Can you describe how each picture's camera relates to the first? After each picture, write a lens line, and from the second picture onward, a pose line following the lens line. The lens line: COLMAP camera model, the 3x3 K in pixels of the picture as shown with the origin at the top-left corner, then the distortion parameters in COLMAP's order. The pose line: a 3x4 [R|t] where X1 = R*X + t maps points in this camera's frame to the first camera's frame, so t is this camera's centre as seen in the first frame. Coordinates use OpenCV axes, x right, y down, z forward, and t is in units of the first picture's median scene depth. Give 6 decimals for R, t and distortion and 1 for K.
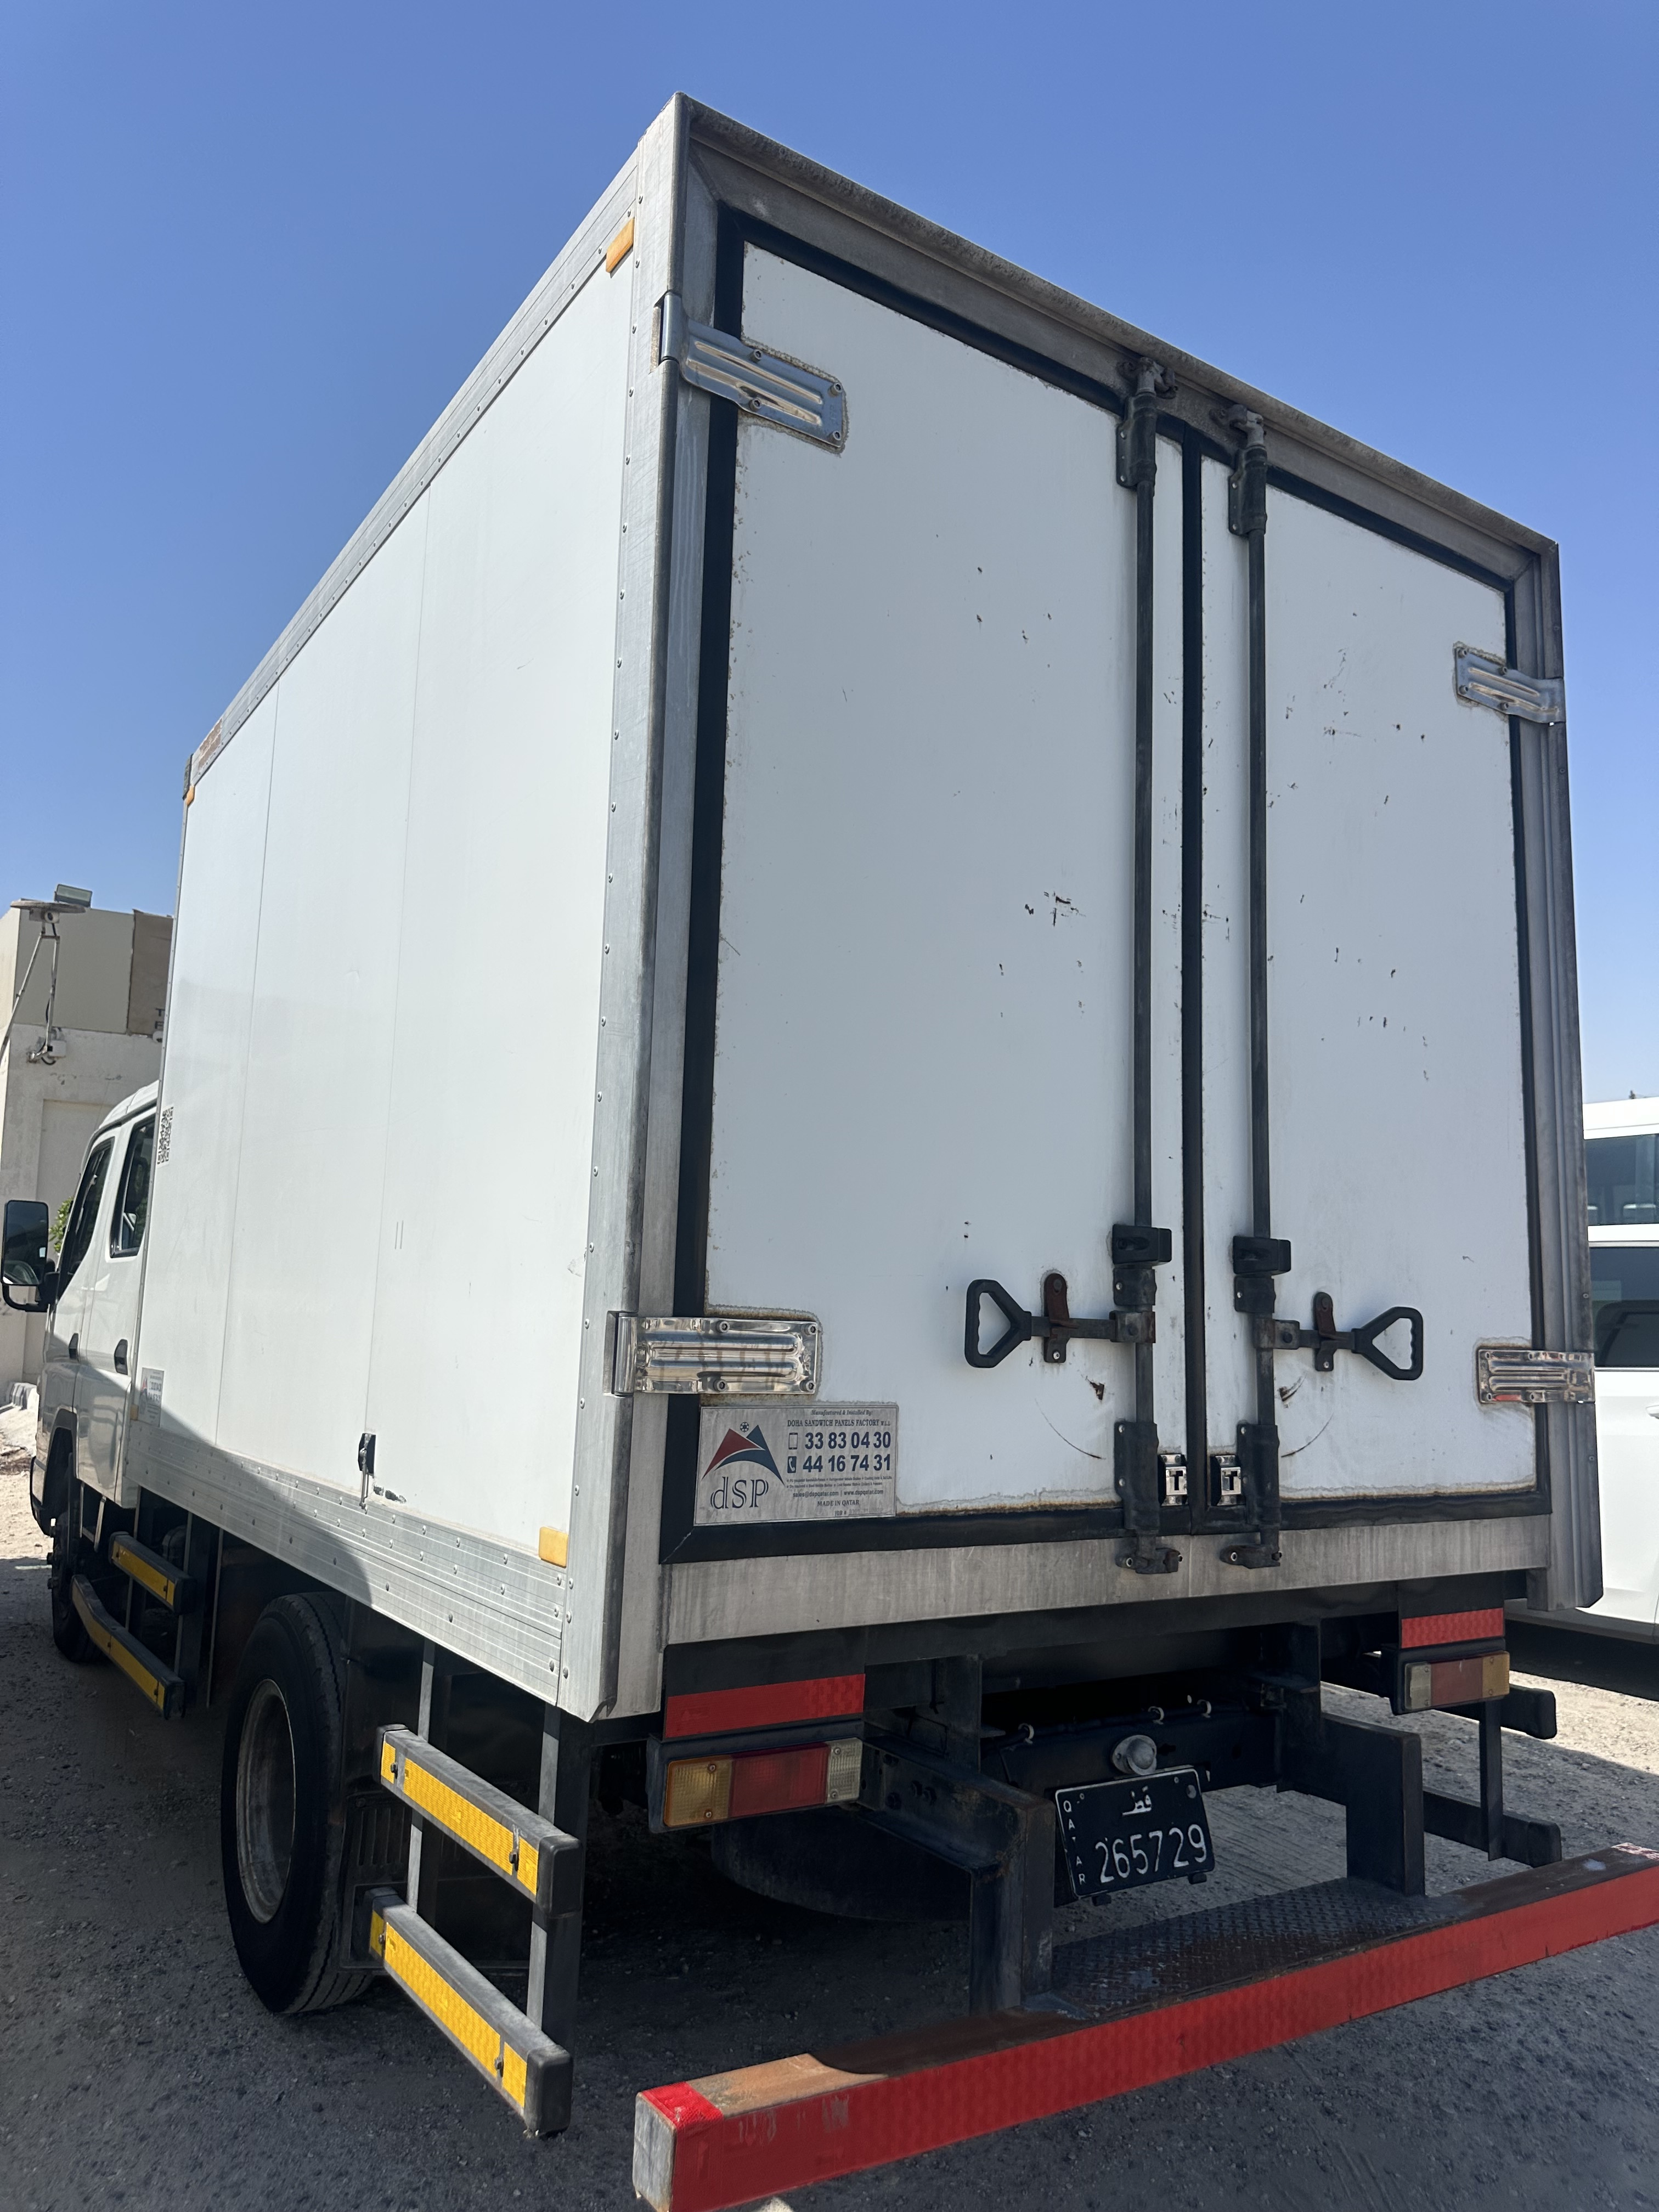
lens RADIAL K [[1587.4, 0, 829.5], [0, 1587.4, 1106.0], [0, 0, 1]] dist [0.098165, -0.287317]
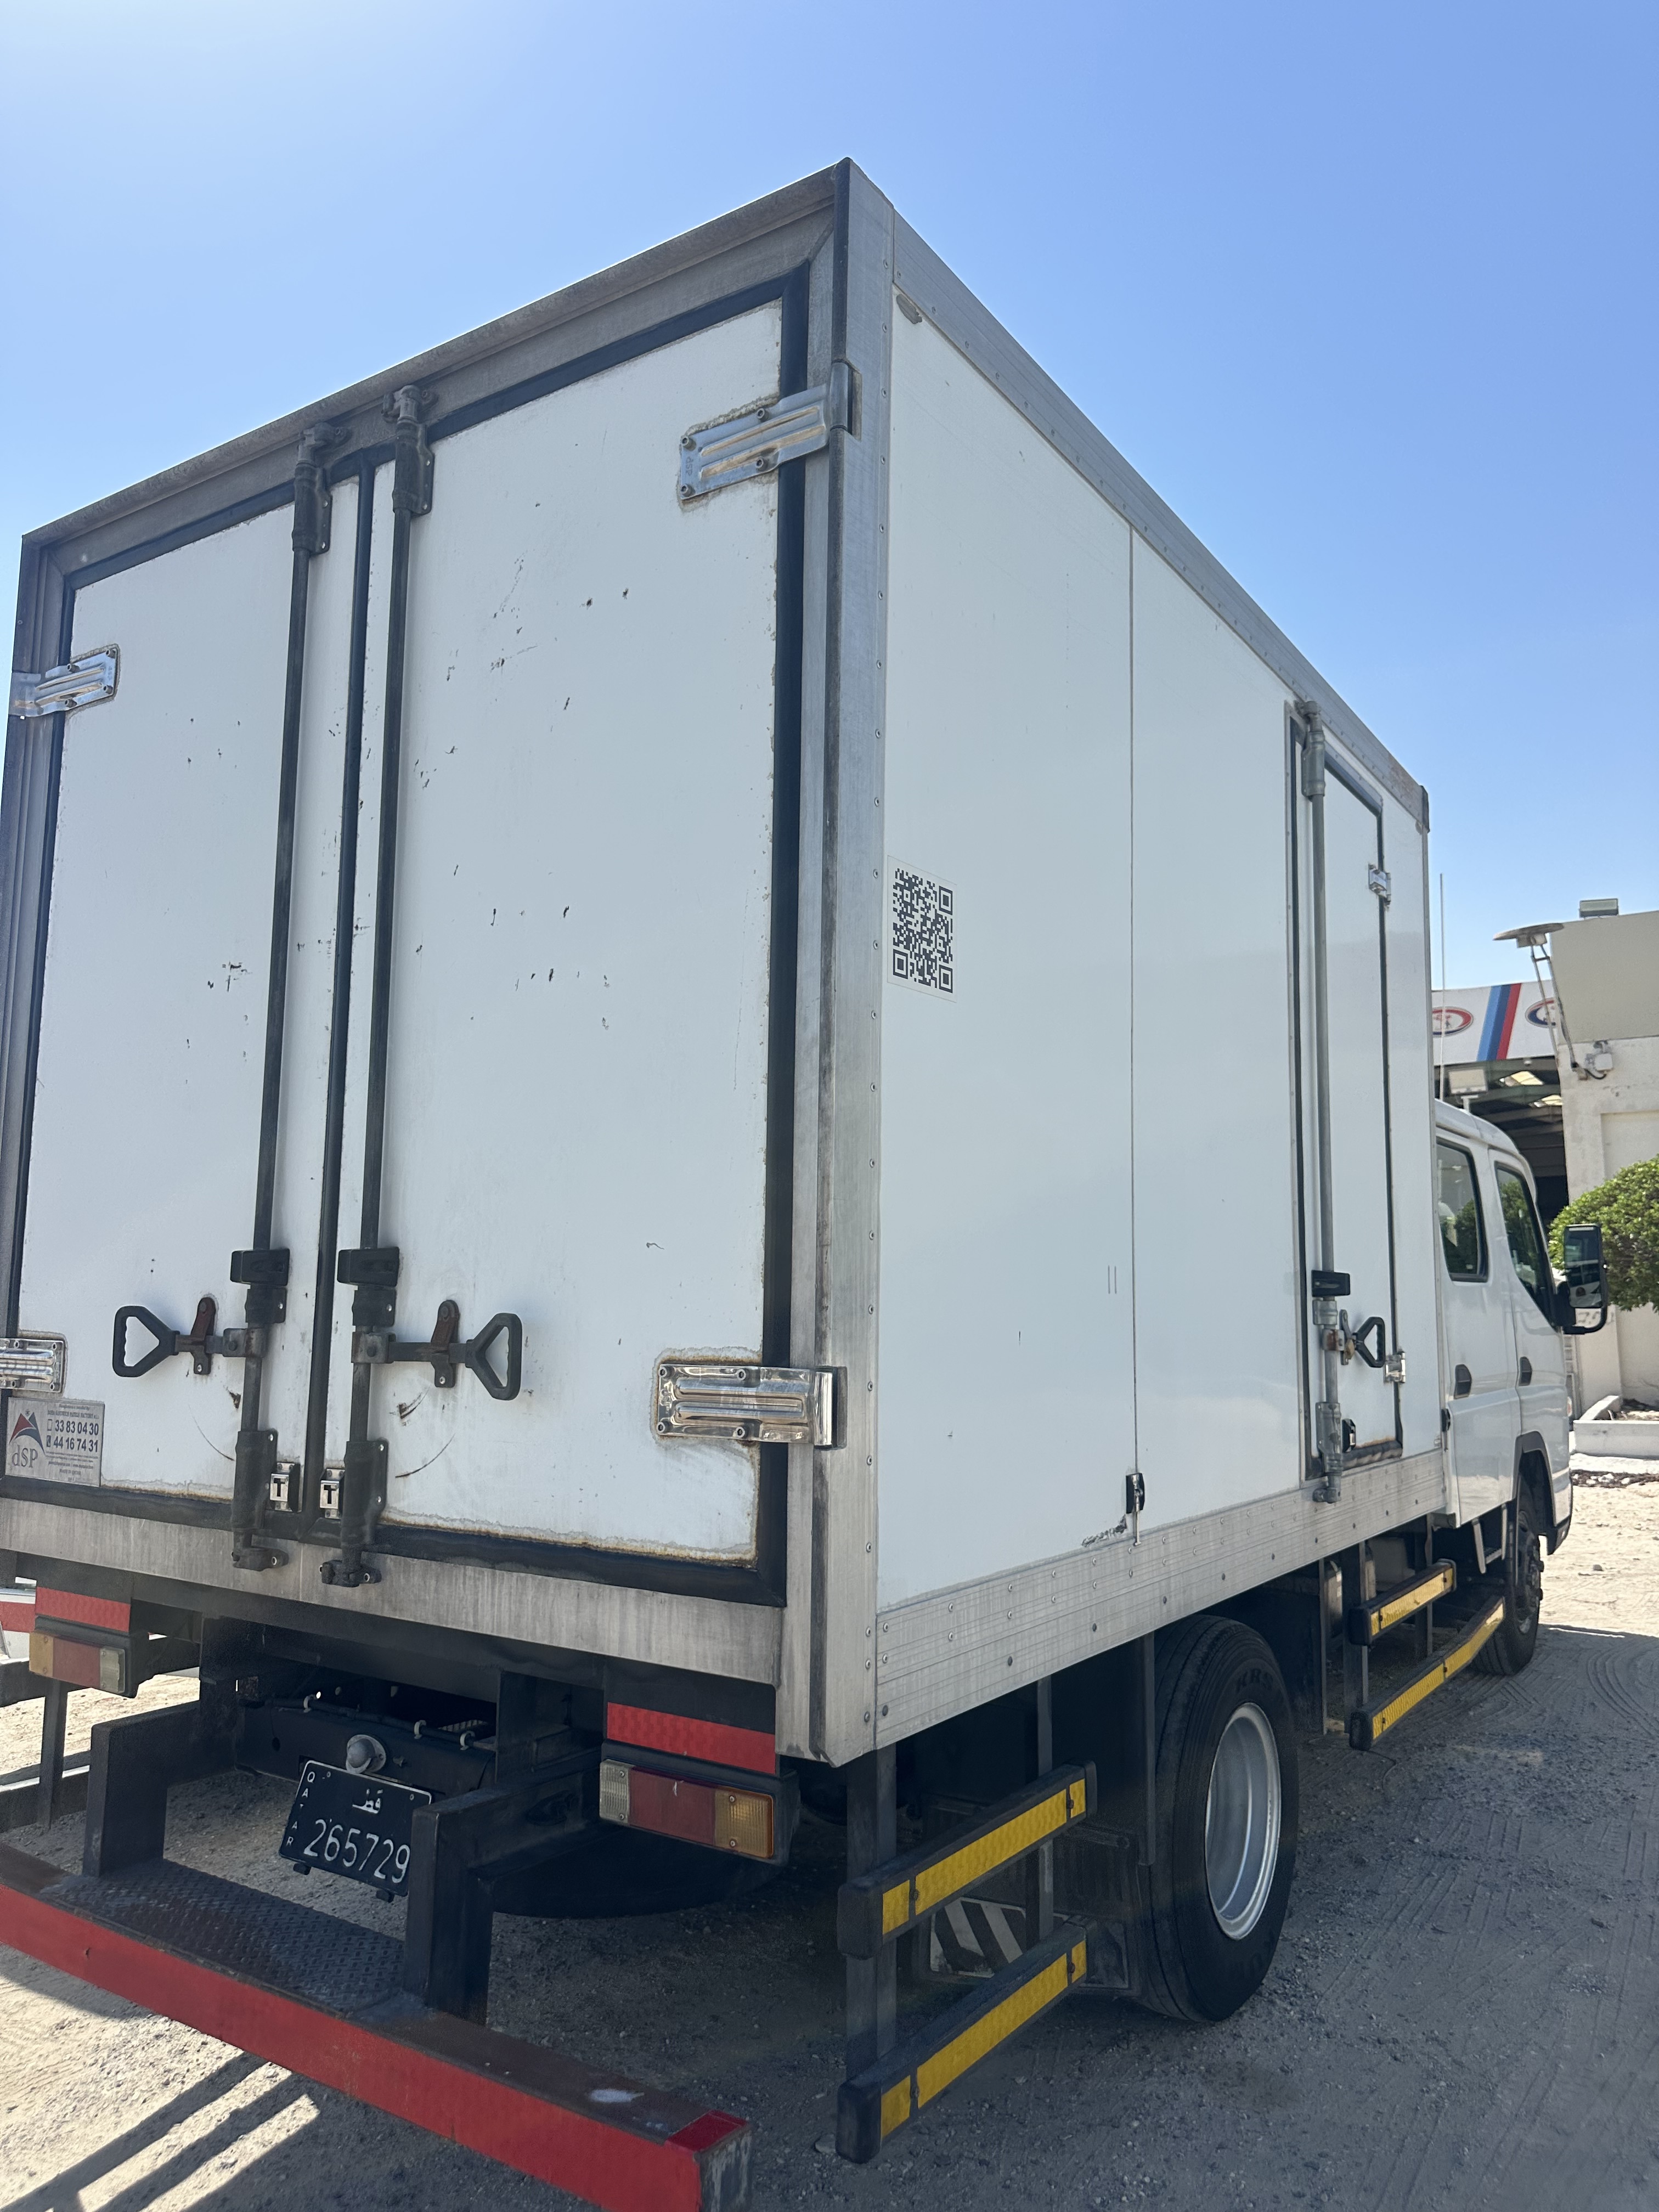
lens RADIAL K [[1576.4, 0, 836.2], [0, 1576.4, 1121.7], [0, 0, 1]] dist [0.074389, -0.206535]
pose [[0.394573, -0.133152, -0.909166, 1.279309], [0.133559, 0.987248, -0.086624, 0.129298], [0.909106, -0.087248, 0.407325, 0.882135]]
